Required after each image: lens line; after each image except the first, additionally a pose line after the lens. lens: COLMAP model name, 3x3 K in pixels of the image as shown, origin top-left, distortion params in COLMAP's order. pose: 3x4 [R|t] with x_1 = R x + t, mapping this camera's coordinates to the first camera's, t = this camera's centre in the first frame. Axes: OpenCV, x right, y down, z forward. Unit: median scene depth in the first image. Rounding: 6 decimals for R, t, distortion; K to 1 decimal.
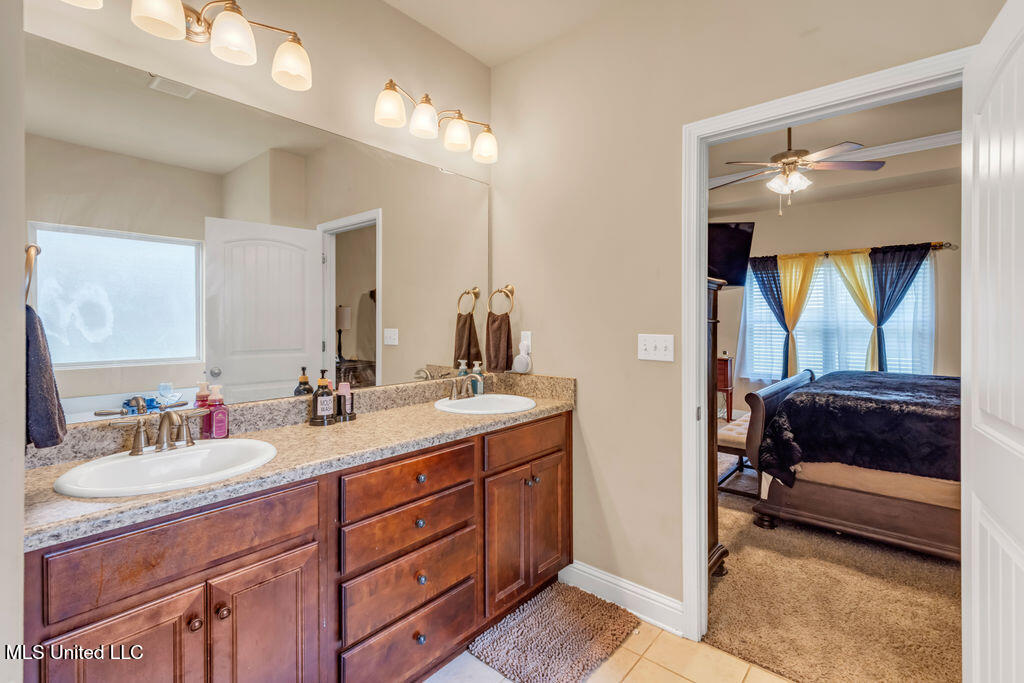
lens RADIAL K [[462.1, 0, 511.5], [0, 462.1, 333.7], [0, 0, 1]] dist [0.000286, -0.000017]
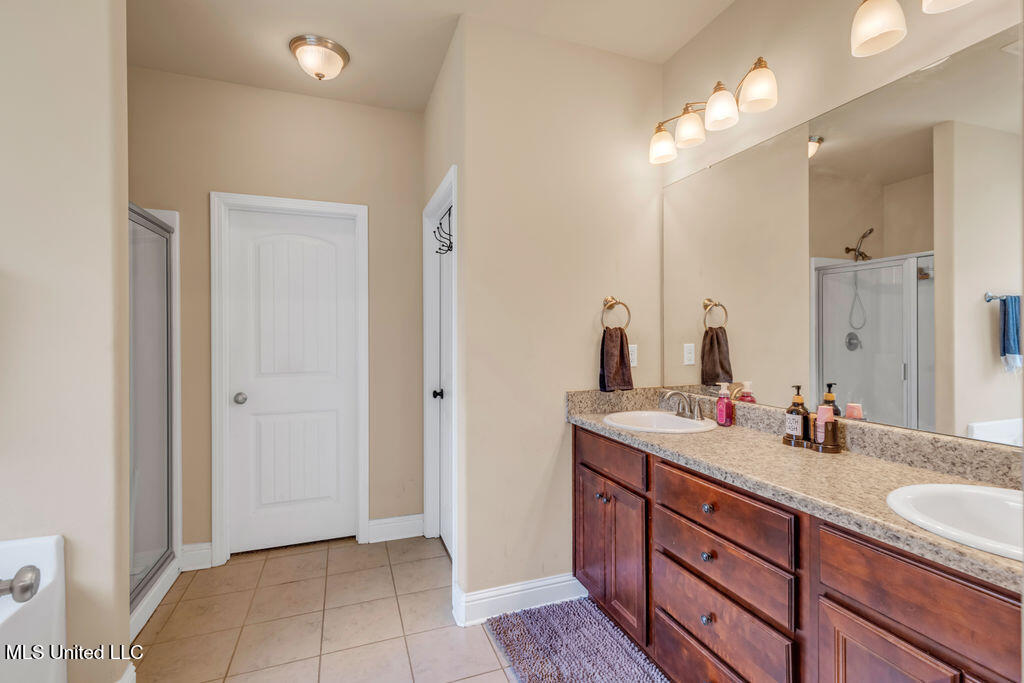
lens RADIAL K [[462.1, 0, 512.0], [0, 462.1, 335.7], [0, 0, 1]] dist [0.000286, -0.000017]
pose [[-0.497078, 0.001861, -0.867704, 0.672353], [-0.012772, 0.999874, 0.009461, -0.022554], [0.867612, 0.015785, -0.496991, 0.965739]]
